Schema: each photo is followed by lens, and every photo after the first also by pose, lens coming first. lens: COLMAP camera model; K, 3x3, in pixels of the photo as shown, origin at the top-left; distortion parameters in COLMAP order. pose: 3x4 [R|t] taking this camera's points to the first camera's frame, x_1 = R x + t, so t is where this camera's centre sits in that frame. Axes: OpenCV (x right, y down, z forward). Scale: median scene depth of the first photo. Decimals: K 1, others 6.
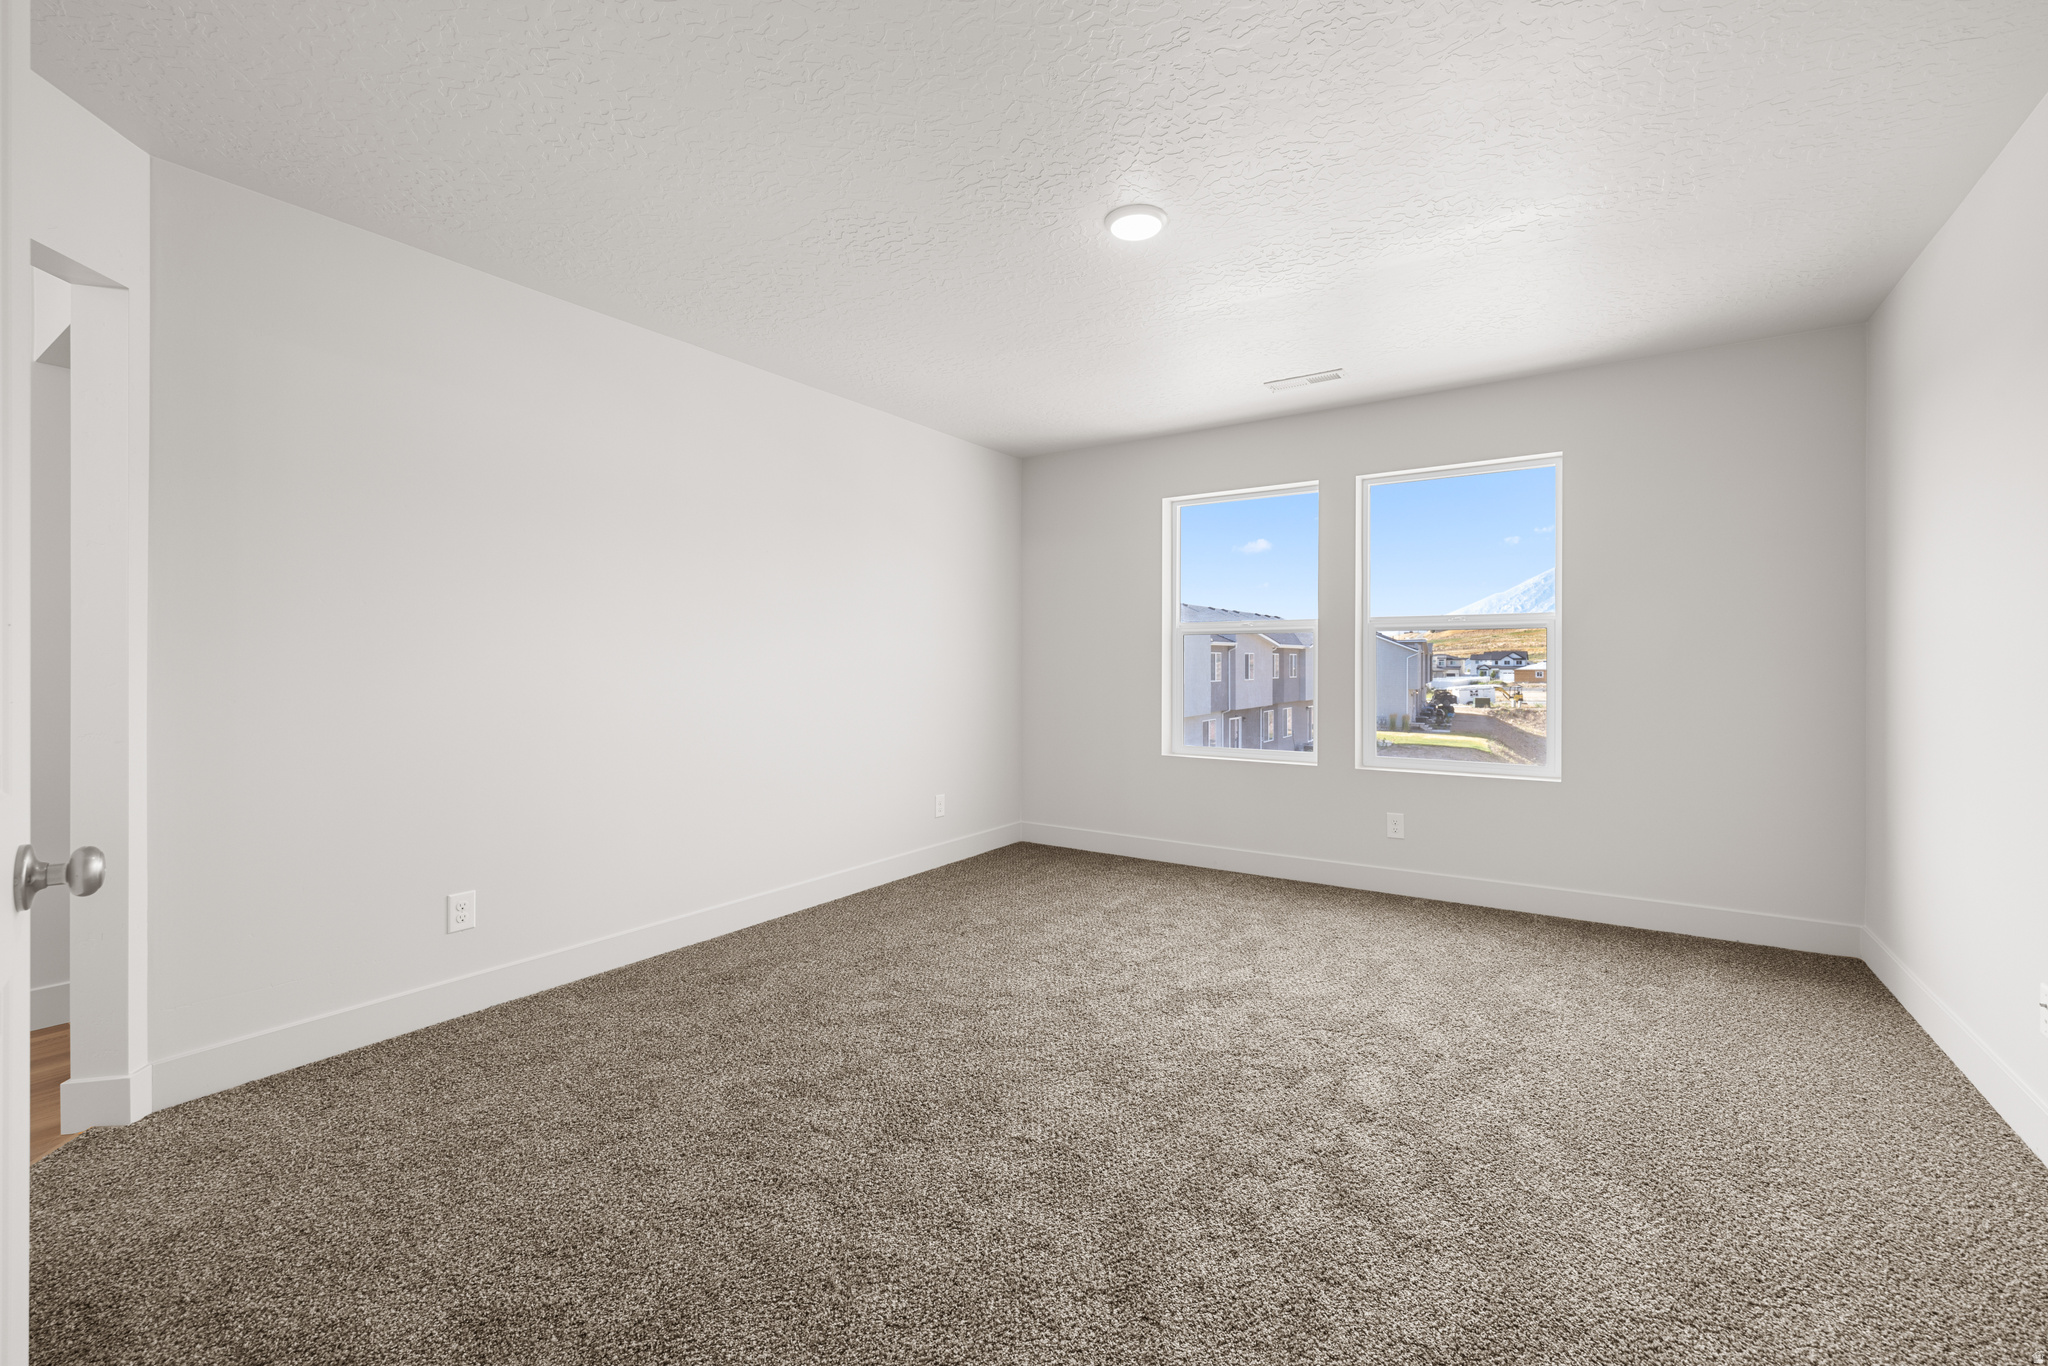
lens RADIAL K [[845.8, 0, 1027.9], [0, 845.8, 676.8], [0, 0, 1]] dist [-0.001466, -0.000095]
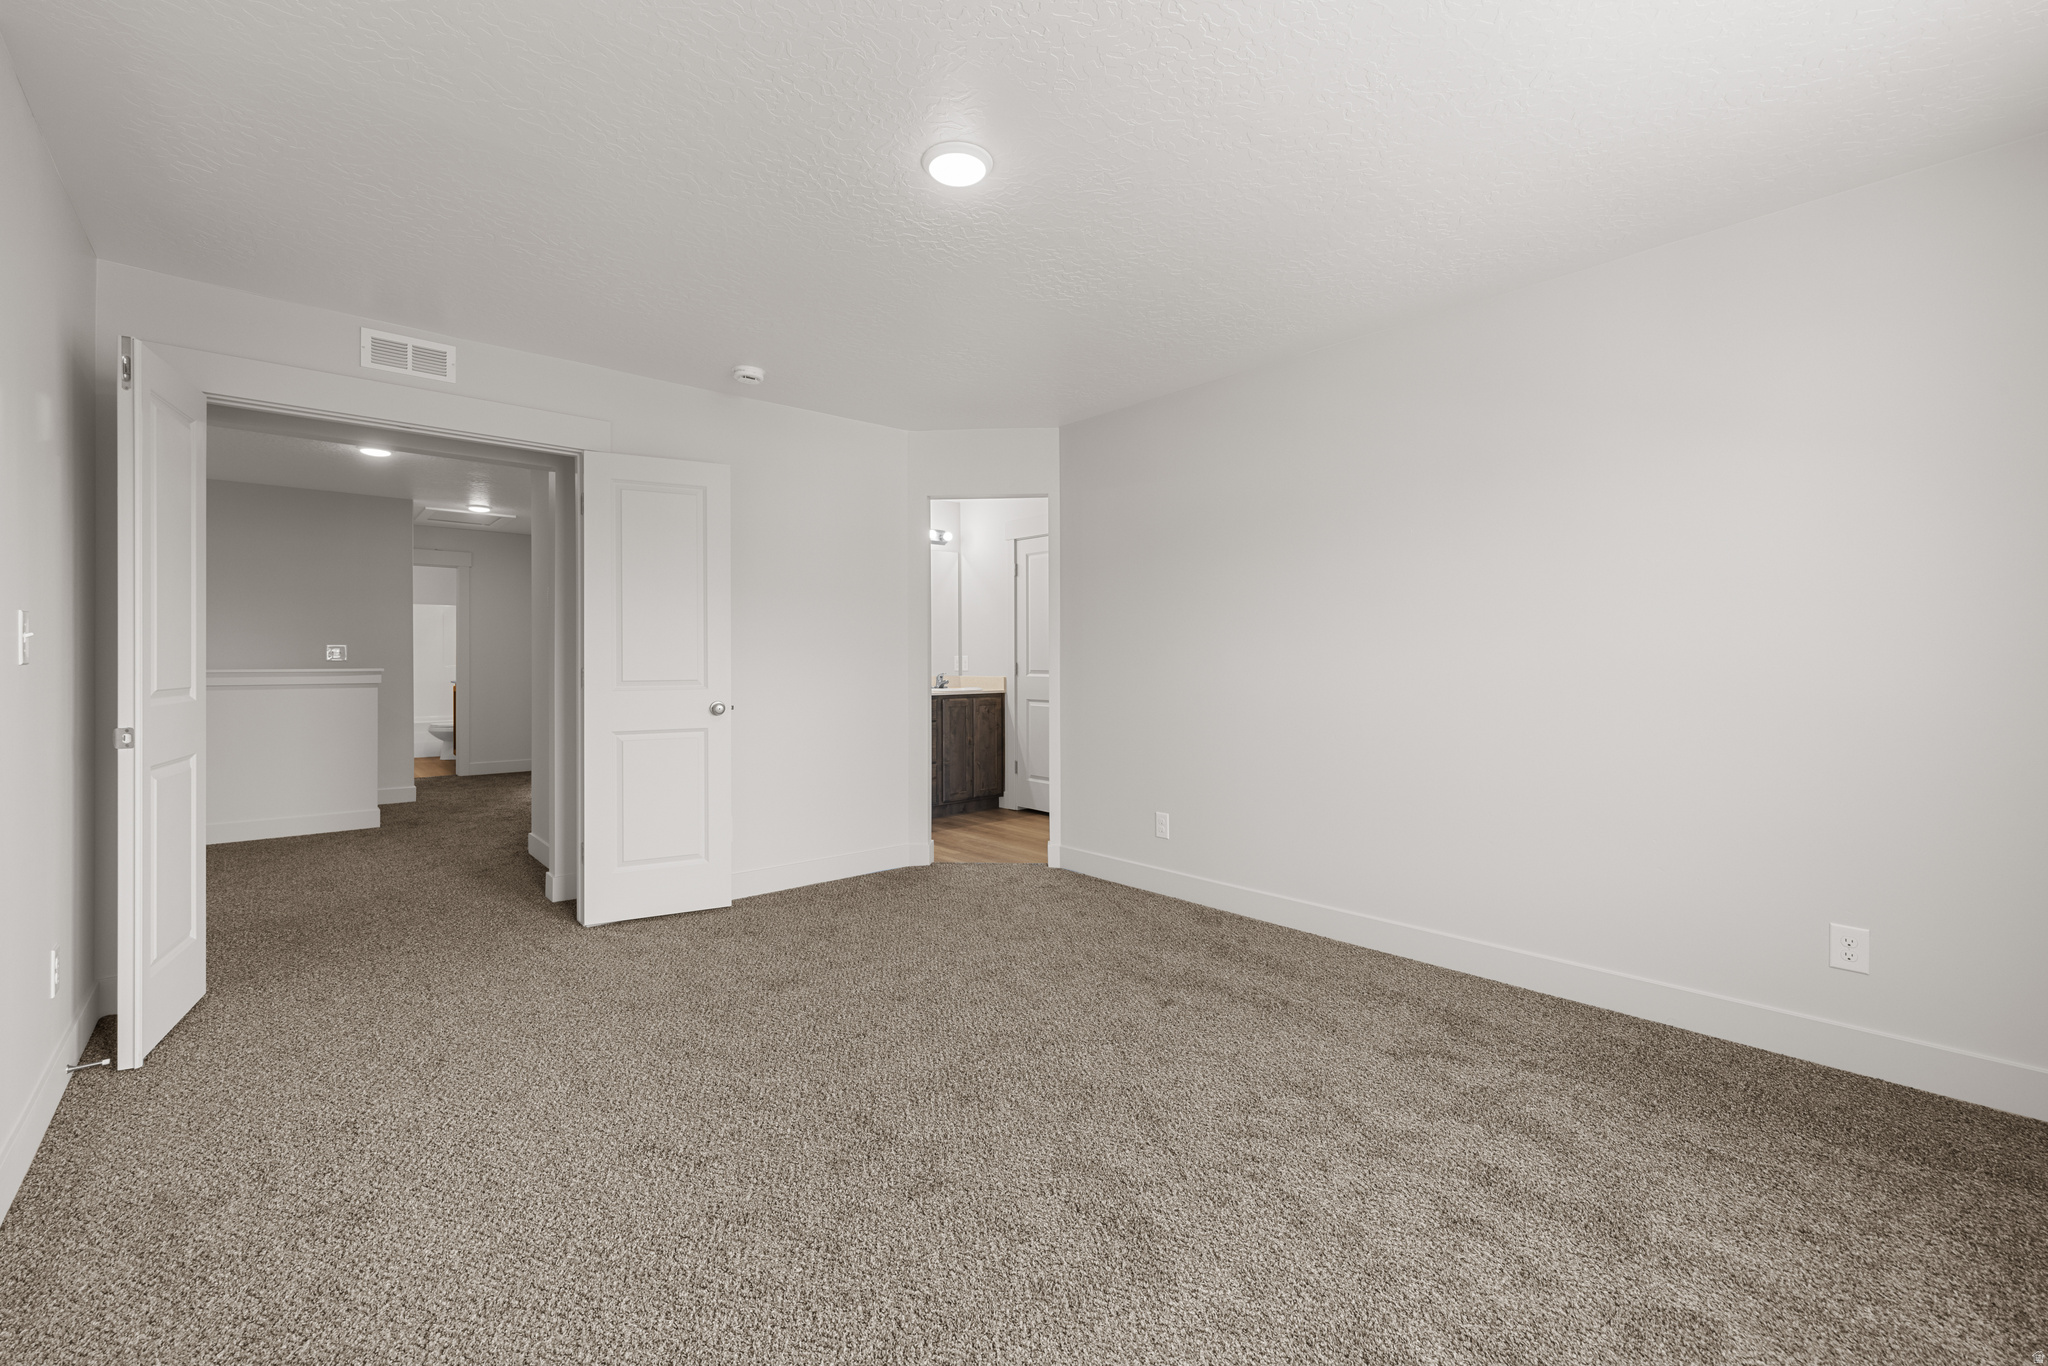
lens RADIAL K [[845.8, 0, 1027.9], [0, 845.8, 667.7], [0, 0, 1]] dist [-0.001466, -0.000095]
pose [[-0.250040, 0.021061, -0.968006, 0.717891], [0.003494, 0.999777, 0.020850, -0.036908], [0.968229, 0.001832, -0.250058, 0.939417]]
